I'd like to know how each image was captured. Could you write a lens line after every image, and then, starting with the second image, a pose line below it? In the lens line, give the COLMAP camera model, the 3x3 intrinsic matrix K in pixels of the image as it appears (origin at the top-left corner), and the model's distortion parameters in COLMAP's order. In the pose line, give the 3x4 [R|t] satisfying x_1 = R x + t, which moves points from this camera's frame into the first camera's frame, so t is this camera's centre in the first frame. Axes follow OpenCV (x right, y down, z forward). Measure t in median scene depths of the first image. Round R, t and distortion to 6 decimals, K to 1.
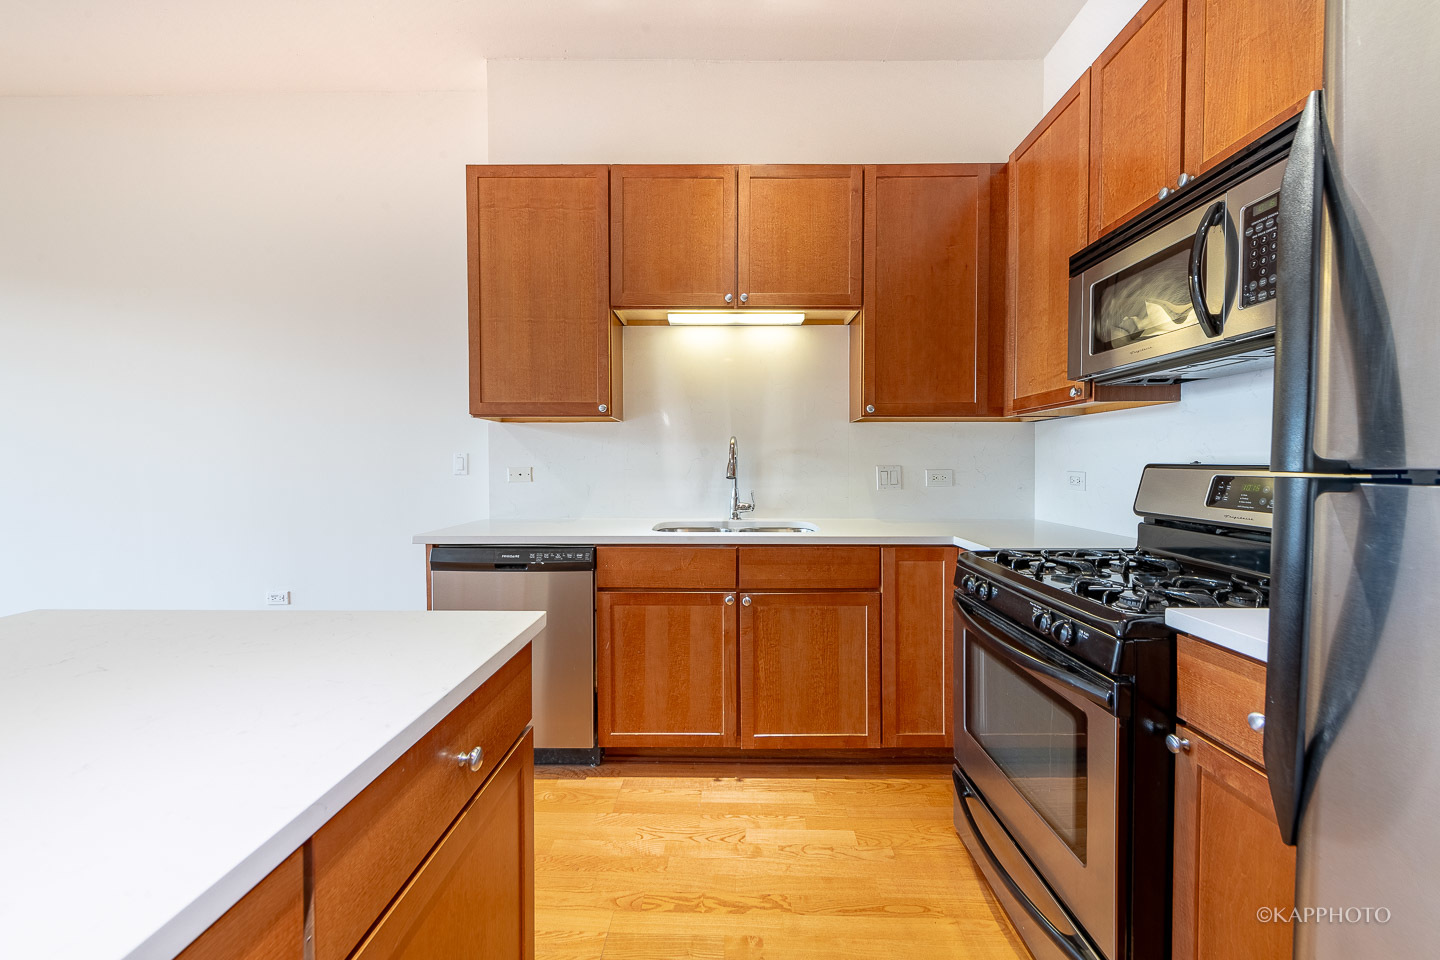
lens RADIAL K [[557.3, 0, 727.8], [0, 557.3, 477.3], [0, 0, 1]] dist [0.010470, -0.000052]
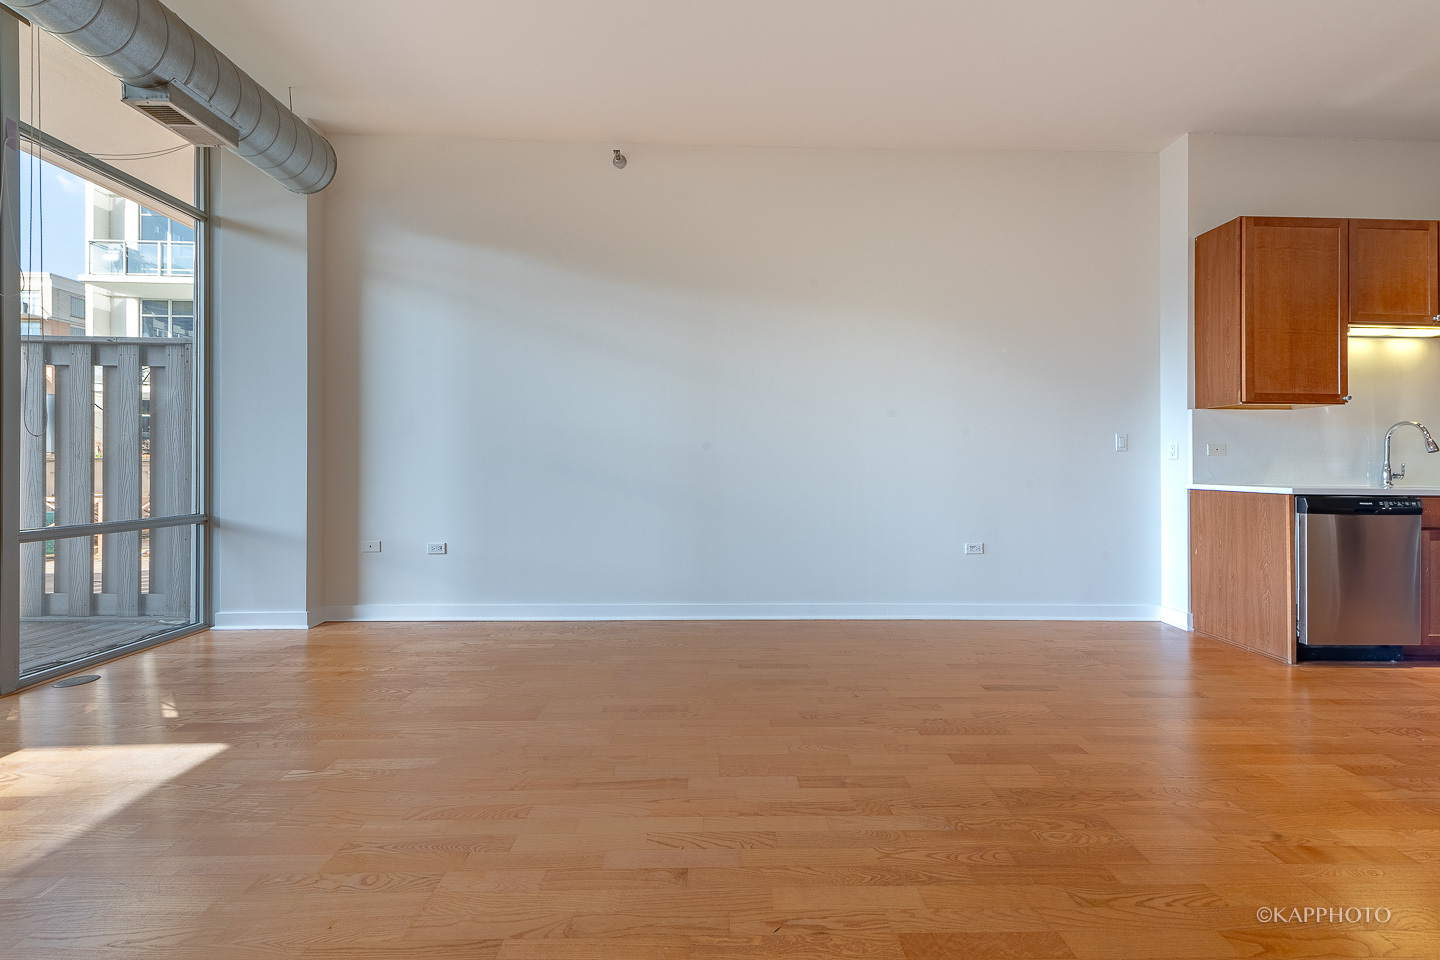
lens RADIAL K [[567.3, 0, 745.8], [0, 567.3, 460.7], [0, 0, 1]] dist [0.013007, -0.004699]
pose [[0.999294, 0.011191, 0.035871, -1.704590], [-0.010032, 0.999427, -0.032332, 0.083856], [-0.036213, 0.031950, 0.998833, -0.308211]]
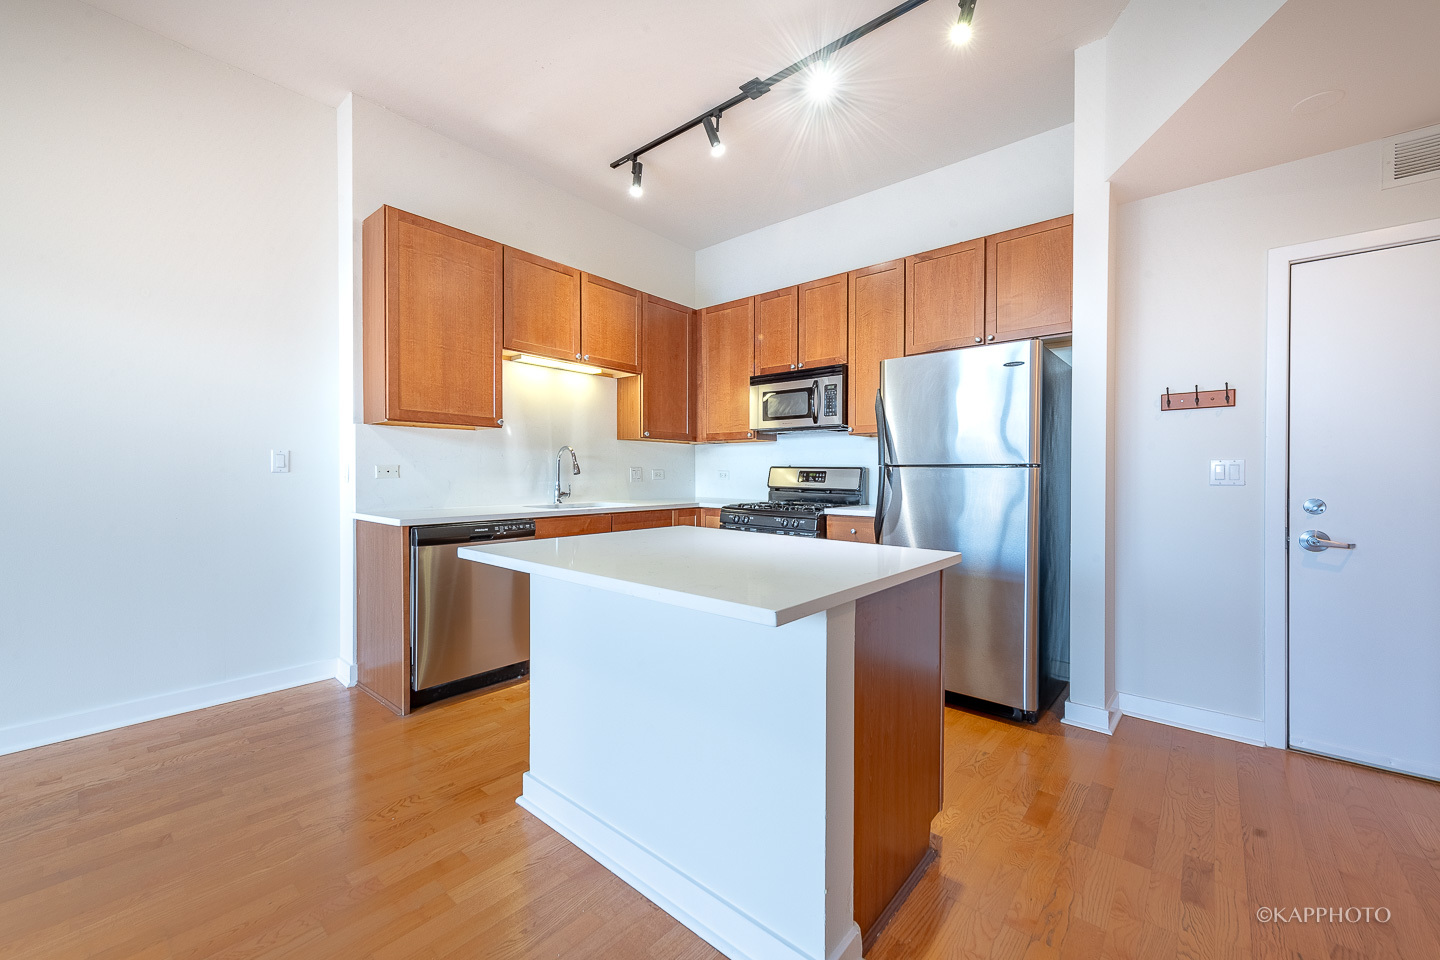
lens RADIAL K [[550.2, 0, 714.2], [0, 550.2, 475.1], [0, 0, 1]] dist [0.008419, -0.000158]
pose [[0.650644, -0.000365, 0.759383, -0.898217], [0.011973, 0.999881, -0.009778, 0.024200], [-0.759289, 0.015454, 0.650570, -0.259160]]
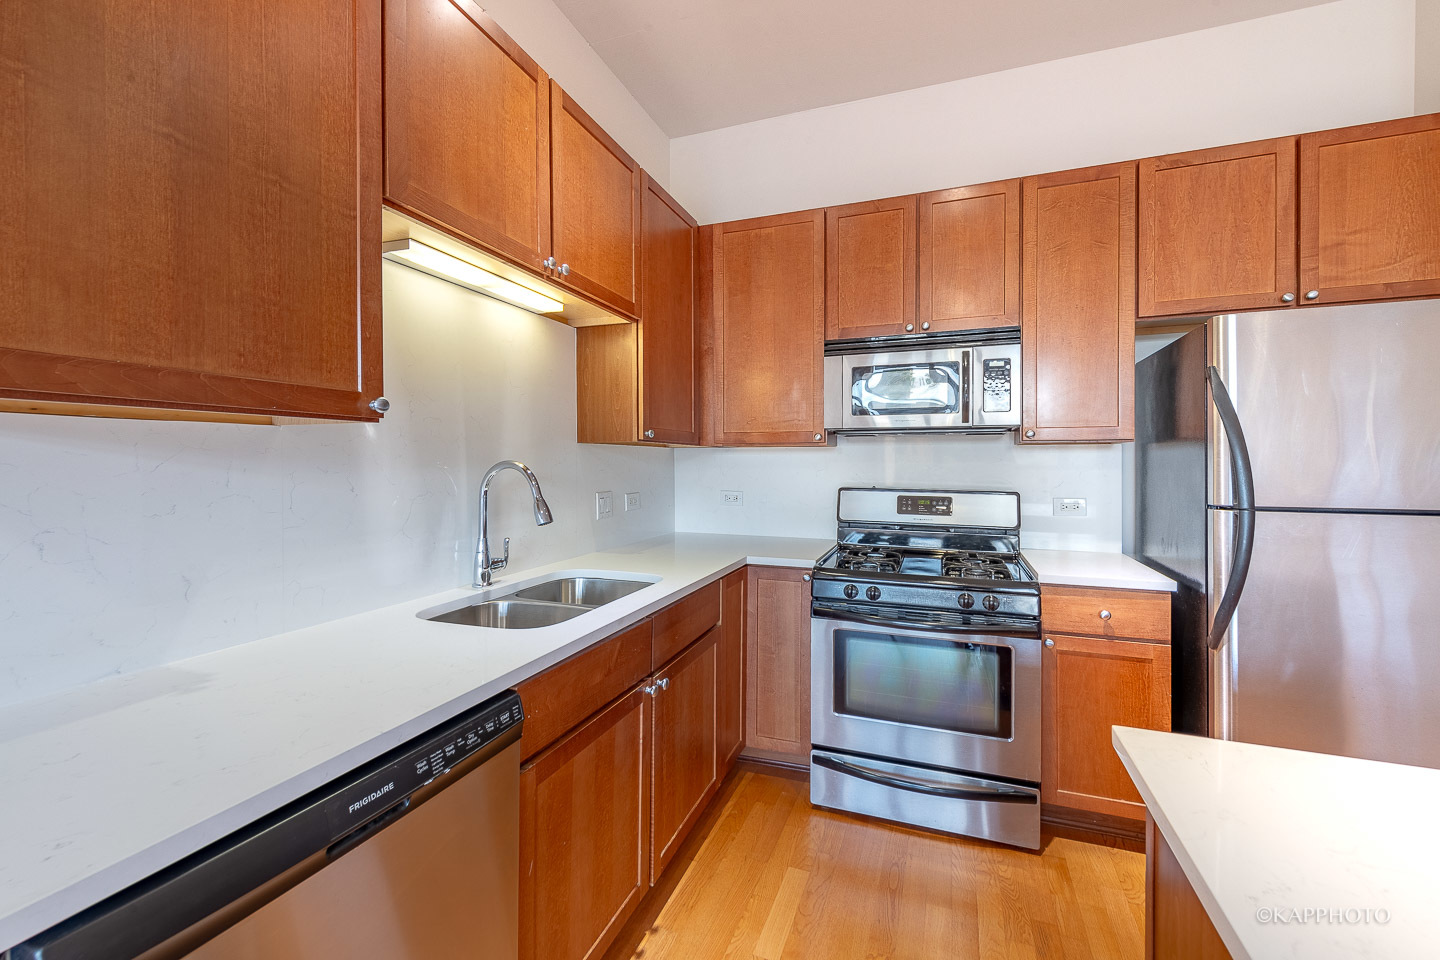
lens RADIAL K [[567.3, 0, 745.8], [0, 567.3, 460.7], [0, 0, 1]] dist [0.013007, -0.004699]
pose [[0.319711, 0.001539, 0.947514, -0.582539], [0.023114, 0.999688, -0.009423, -0.064872], [-0.947233, 0.024914, 0.319576, 0.549764]]
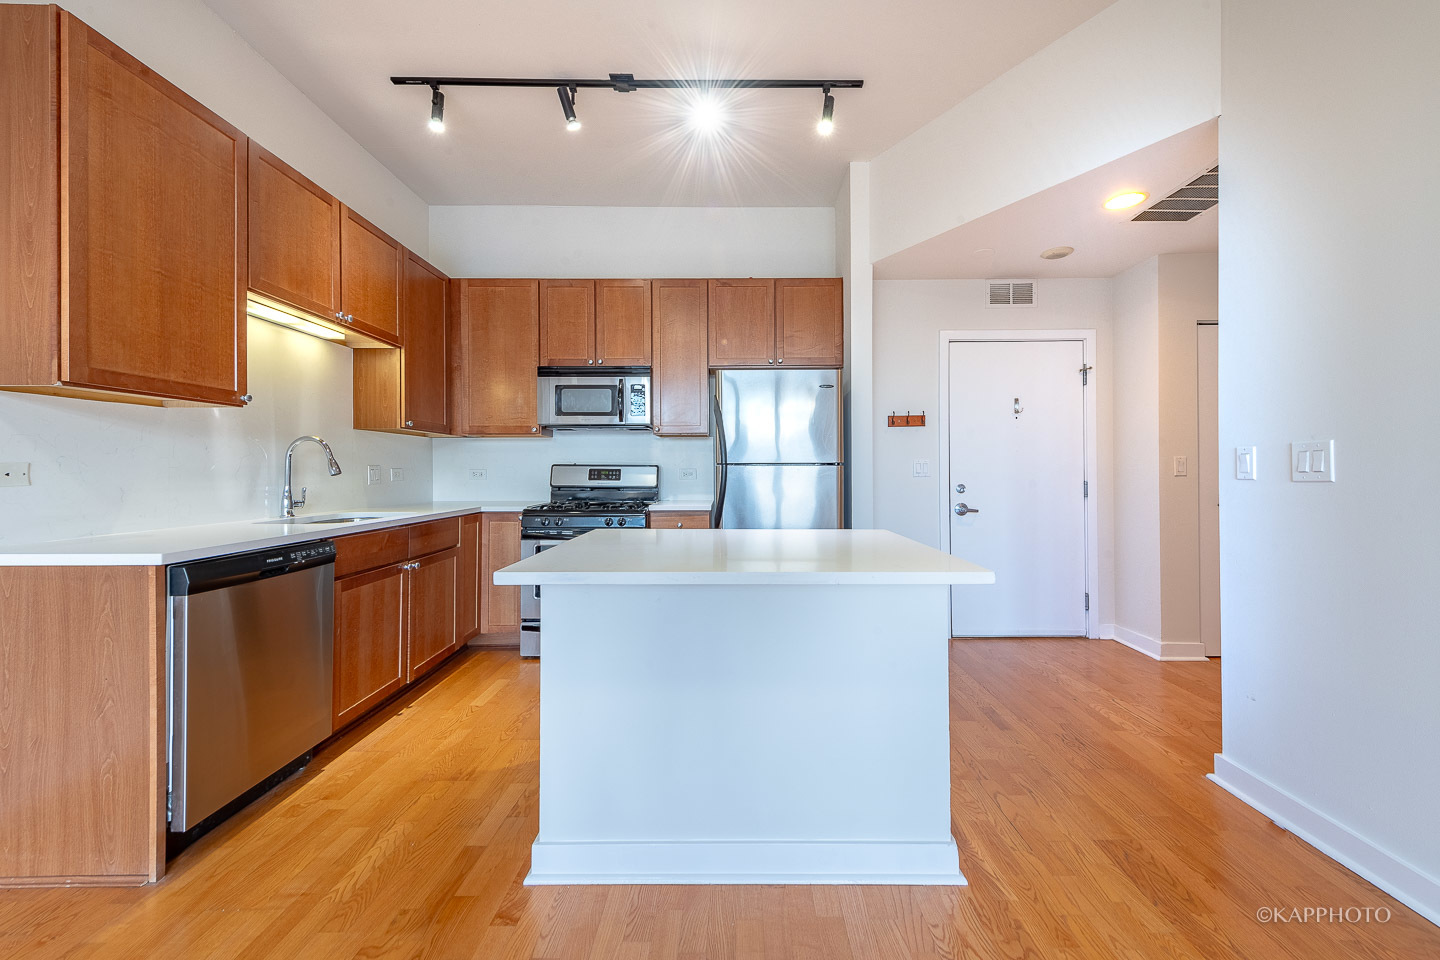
lens RADIAL K [[569.8, 0, 712.5], [0, 569.8, 464.8], [0, 0, 1]] dist [0.008696, -0.000276]
pose [[0.017897, 0.008793, 0.999801, -1.136183], [0.024599, 0.999655, -0.009232, 0.010856], [-0.999537, 0.024759, 0.017674, 0.230953]]
